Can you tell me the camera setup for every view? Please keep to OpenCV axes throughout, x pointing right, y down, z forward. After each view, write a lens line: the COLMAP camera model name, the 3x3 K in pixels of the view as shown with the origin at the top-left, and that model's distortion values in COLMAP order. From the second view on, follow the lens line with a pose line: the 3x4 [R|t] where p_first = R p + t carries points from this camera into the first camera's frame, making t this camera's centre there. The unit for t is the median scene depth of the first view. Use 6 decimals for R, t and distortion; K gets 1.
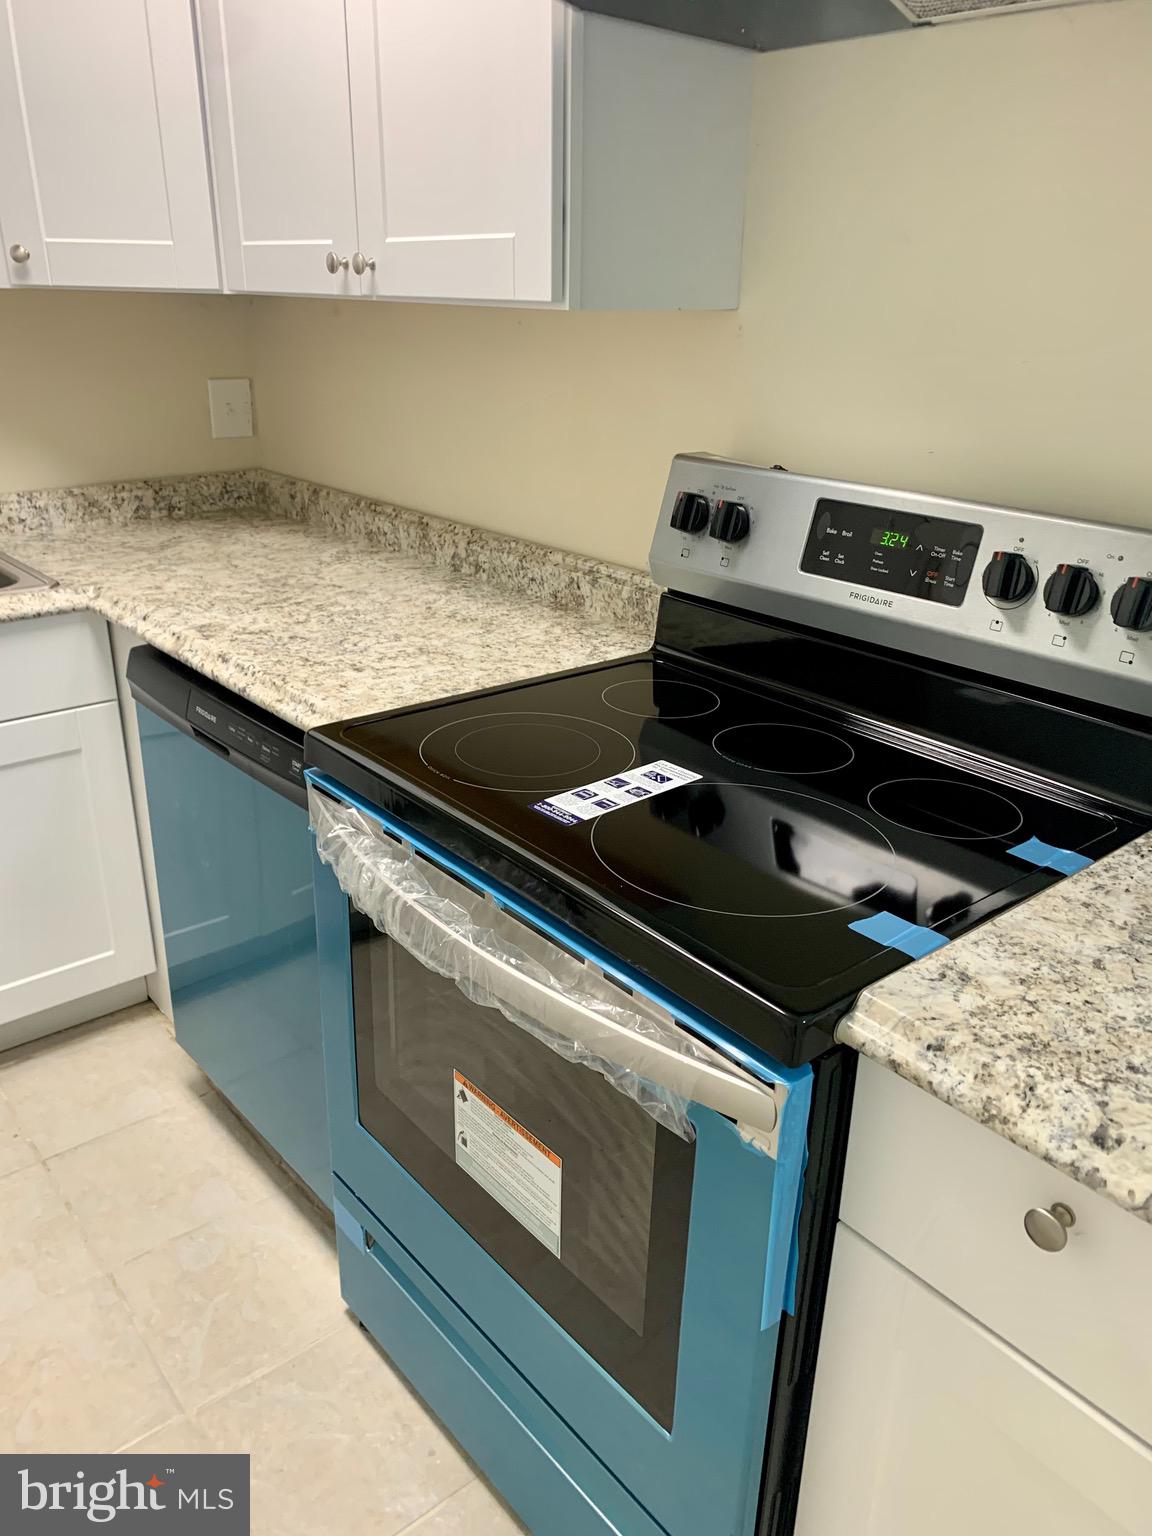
lens RADIAL K [[1182.7, 0, 560.5], [0, 1182.7, 777.6], [0, 0, 1]] dist [0.074002, -0.111866]
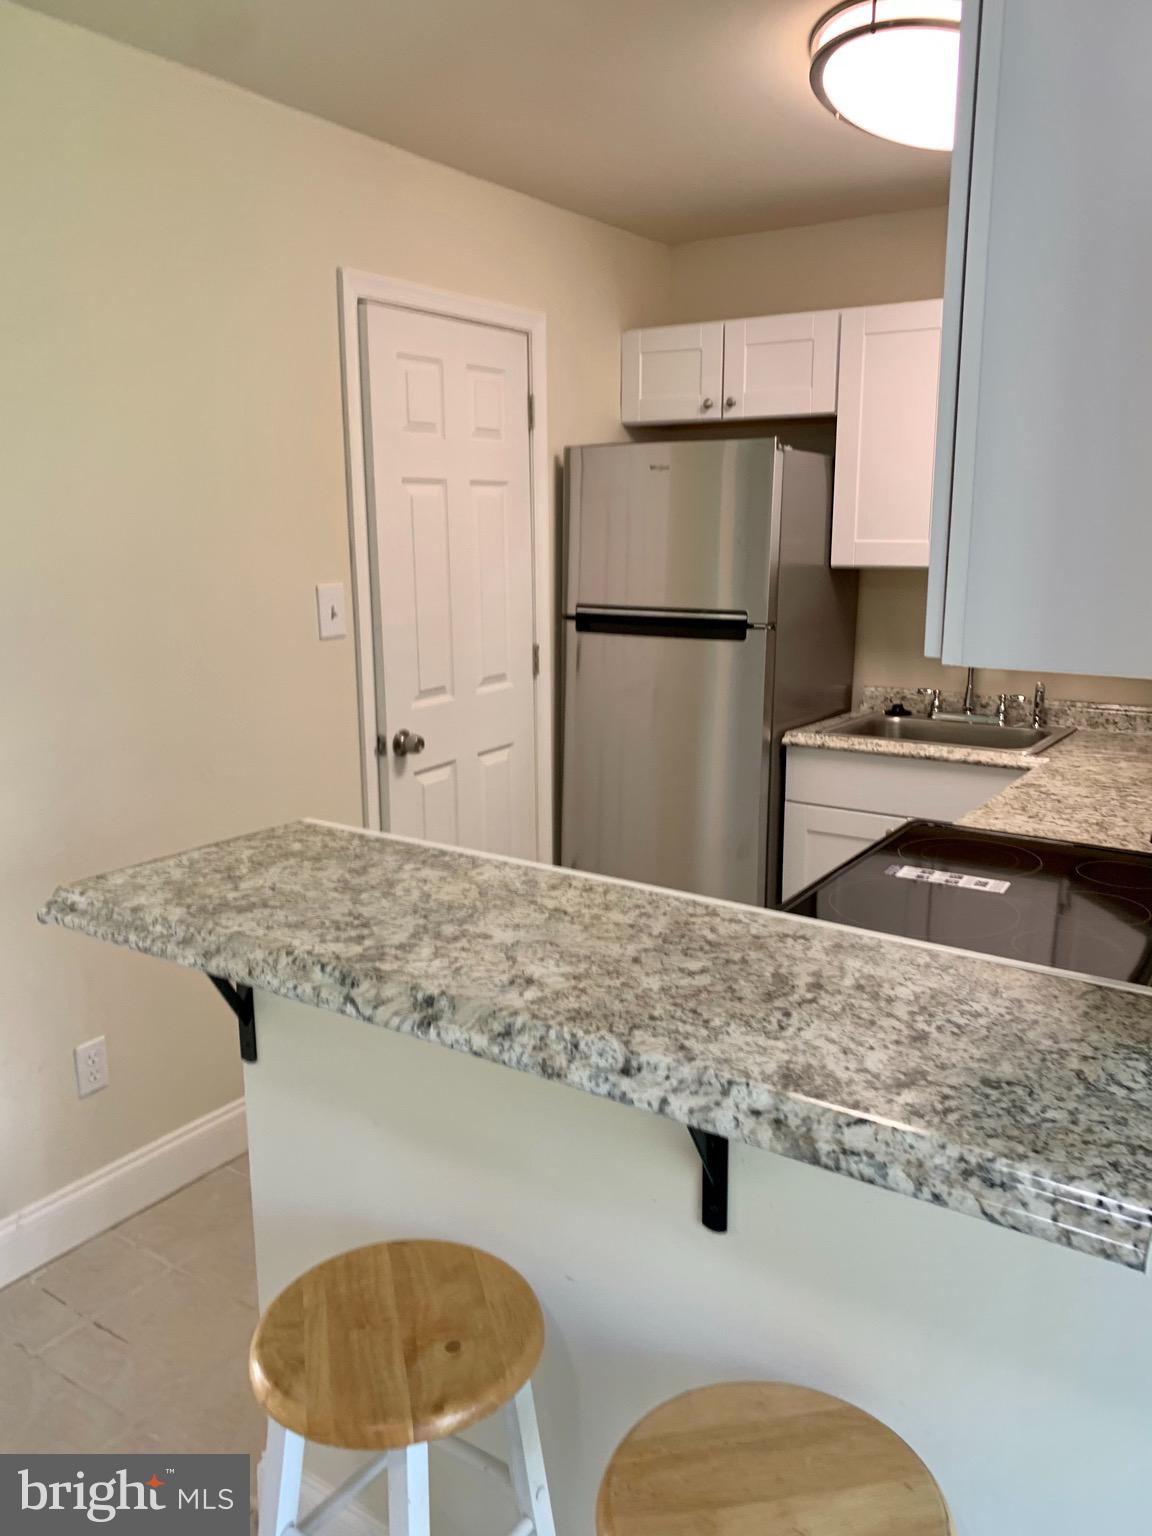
lens RADIAL K [[1158.7, 0, 599.8], [0, 1158.7, 762.0], [0, 0, 1]] dist [0.025924, -0.043332]
pose [[0.301826, 0.173166, -0.937504, 0.888146], [-0.359996, 0.931265, 0.056114, -0.035195], [0.882782, 0.320561, 0.343419, -0.010977]]
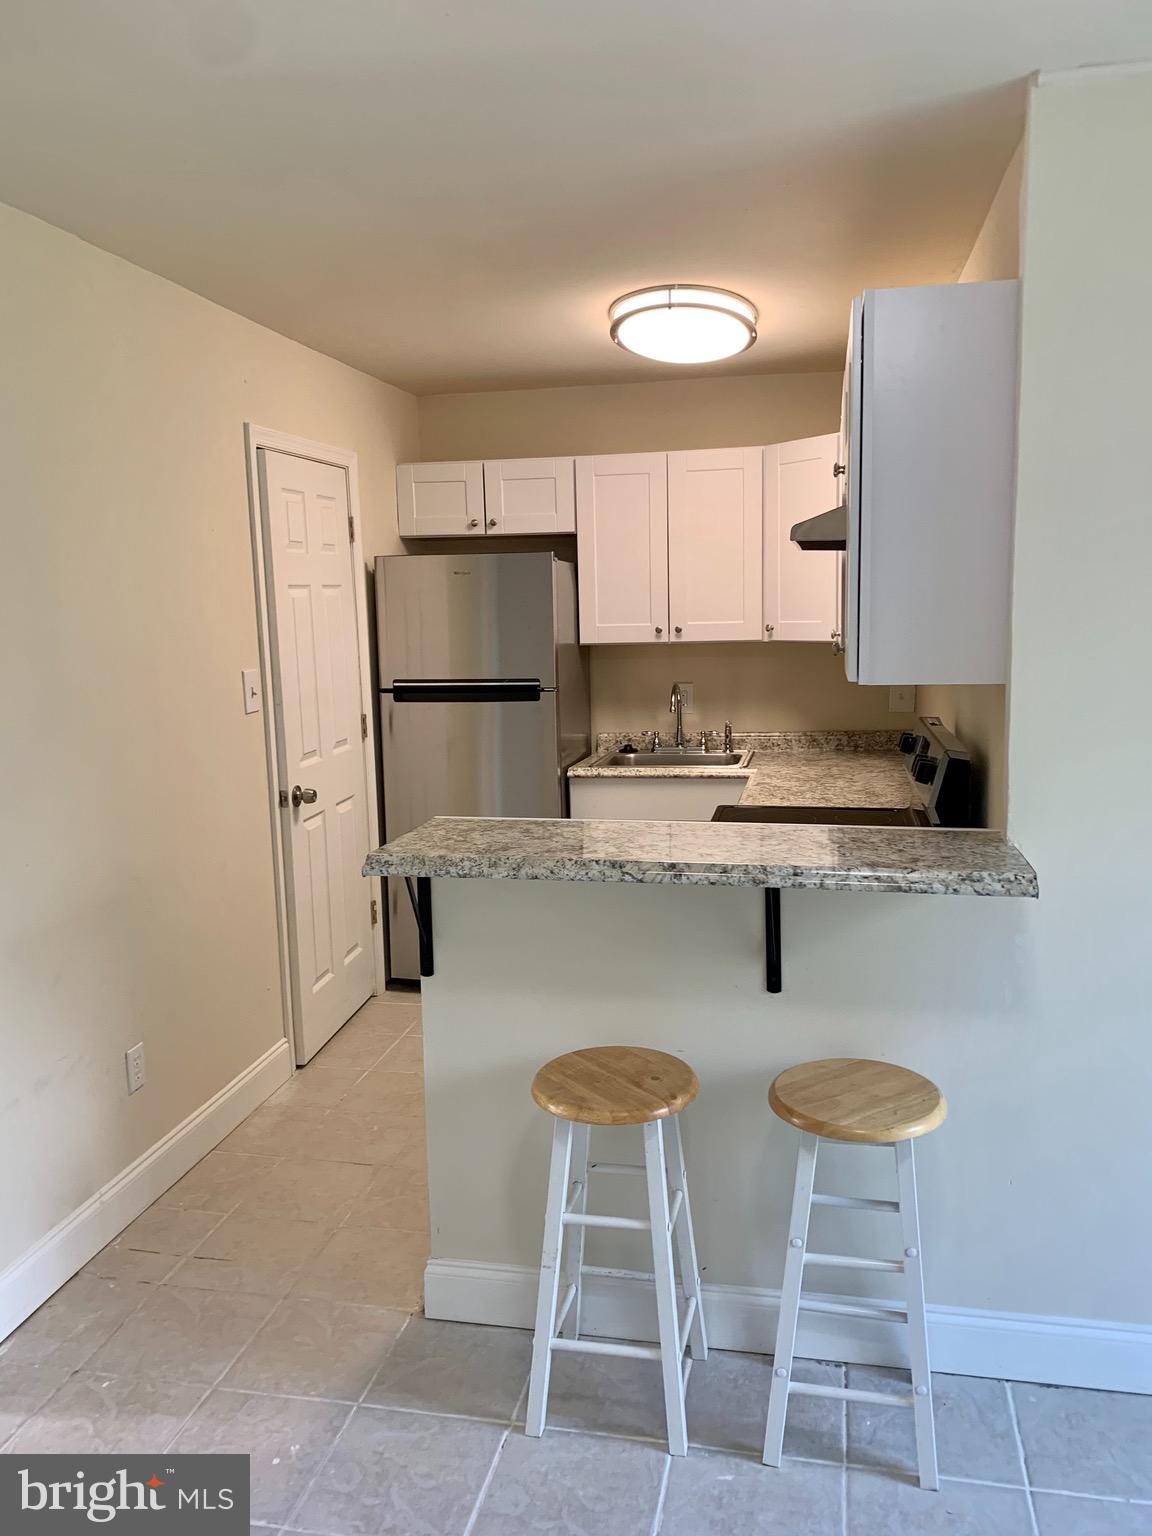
lens RADIAL K [[1158.2, 0, 576.0], [0, 1158.2, 768.0], [0, 0, 1]] dist [0.023402, -0.046074]
pose [[0.631459, 0.077227, -0.771554, 1.130748], [-0.265887, 0.956267, -0.121893, 0.204690], [0.728398, 0.282116, 0.624377, -0.628841]]
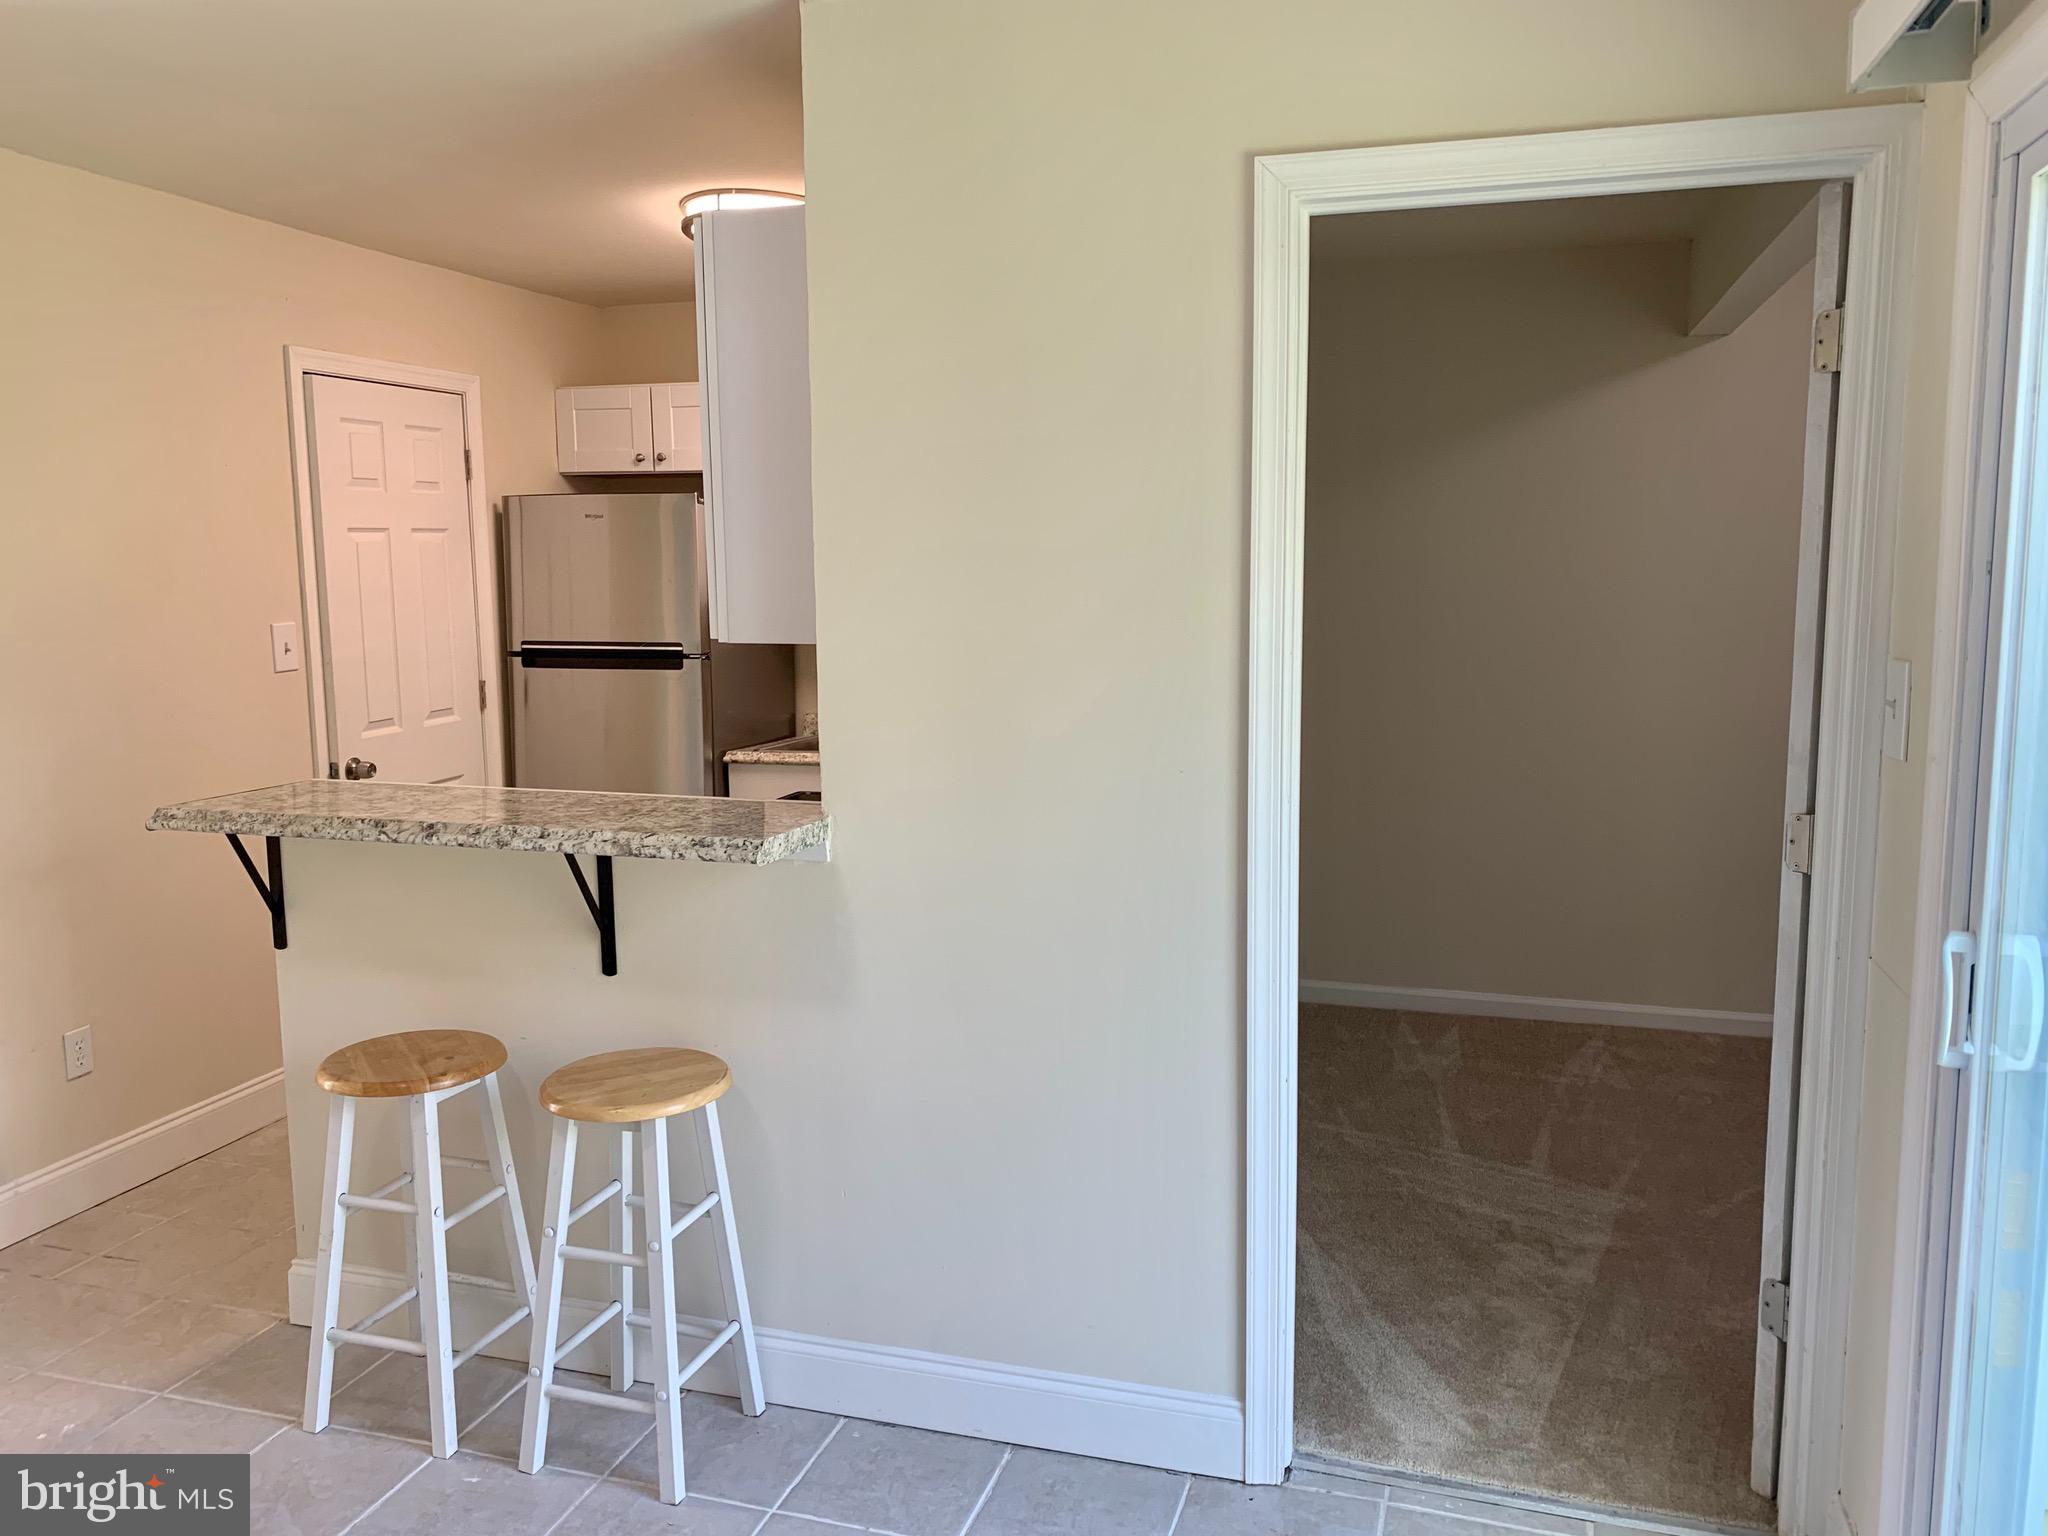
lens RADIAL K [[1544.3, 0, 1026.3], [0, 1544.3, 764.4], [0, 0, 1]] dist [0.023402, -0.046074]
pose [[0.559165, 0.083691, -0.824821, 1.783647], [-0.298653, 0.948431, -0.106231, 0.071342], [0.773396, 0.305736, 0.555324, -0.225700]]
